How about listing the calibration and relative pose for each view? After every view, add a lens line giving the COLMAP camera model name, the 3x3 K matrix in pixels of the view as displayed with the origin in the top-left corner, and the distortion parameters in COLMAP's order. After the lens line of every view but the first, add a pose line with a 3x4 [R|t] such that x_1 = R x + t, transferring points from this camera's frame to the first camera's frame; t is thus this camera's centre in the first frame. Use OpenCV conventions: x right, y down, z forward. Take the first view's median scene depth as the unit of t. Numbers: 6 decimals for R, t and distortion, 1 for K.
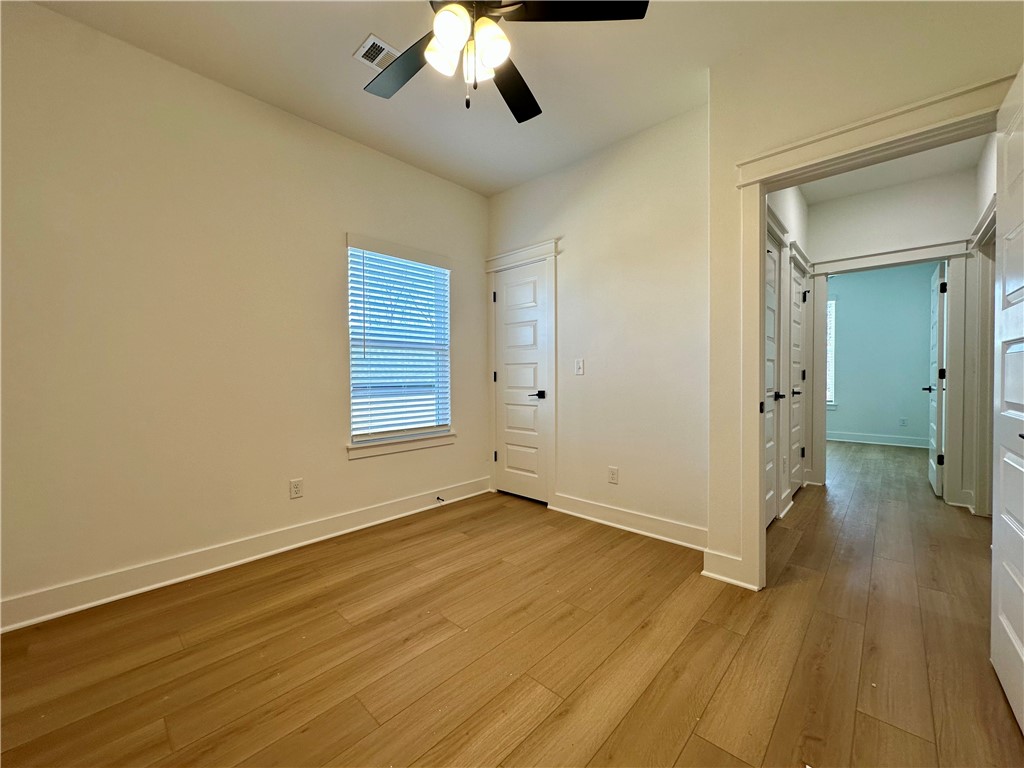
lens RADIAL K [[406.2, 0, 512.0], [0, 406.2, 384.0], [0, 0, 1]] dist [-0.002172, 0.000232]
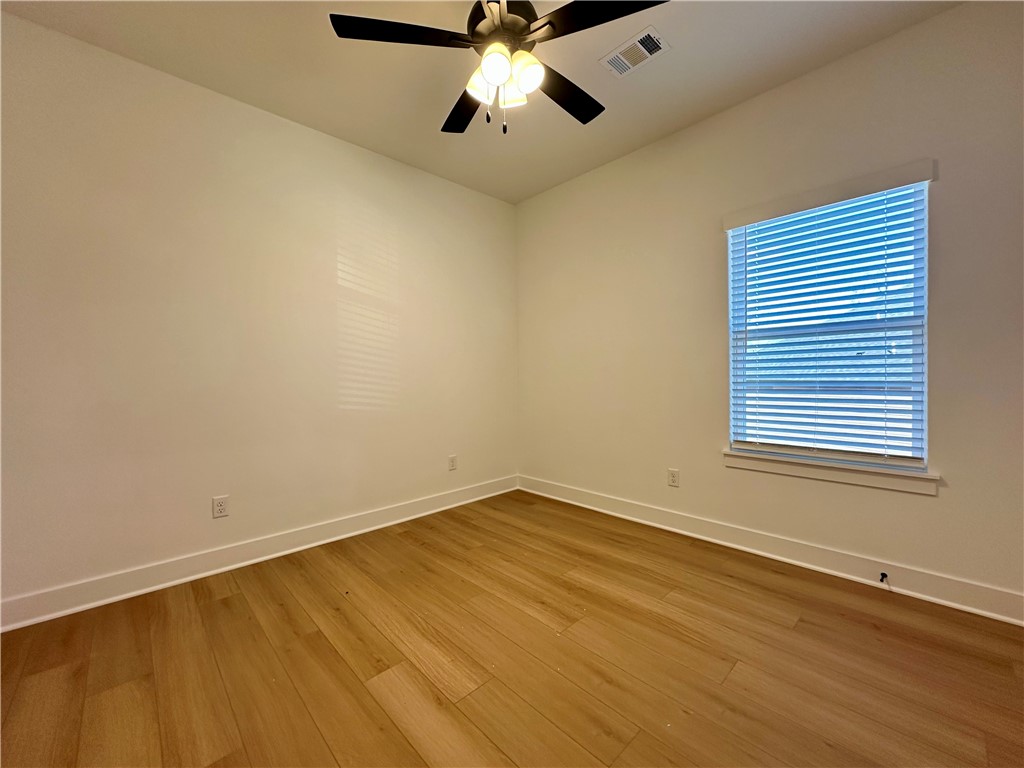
lens RADIAL K [[406.2, 0, 512.0], [0, 406.2, 384.0], [0, 0, 1]] dist [-0.002172, 0.000232]
pose [[-0.054344, 0.023473, -0.998246, 0.676922], [-0.007912, 0.999682, 0.023937, -0.019557], [0.998491, 0.009199, -0.054141, 0.733060]]
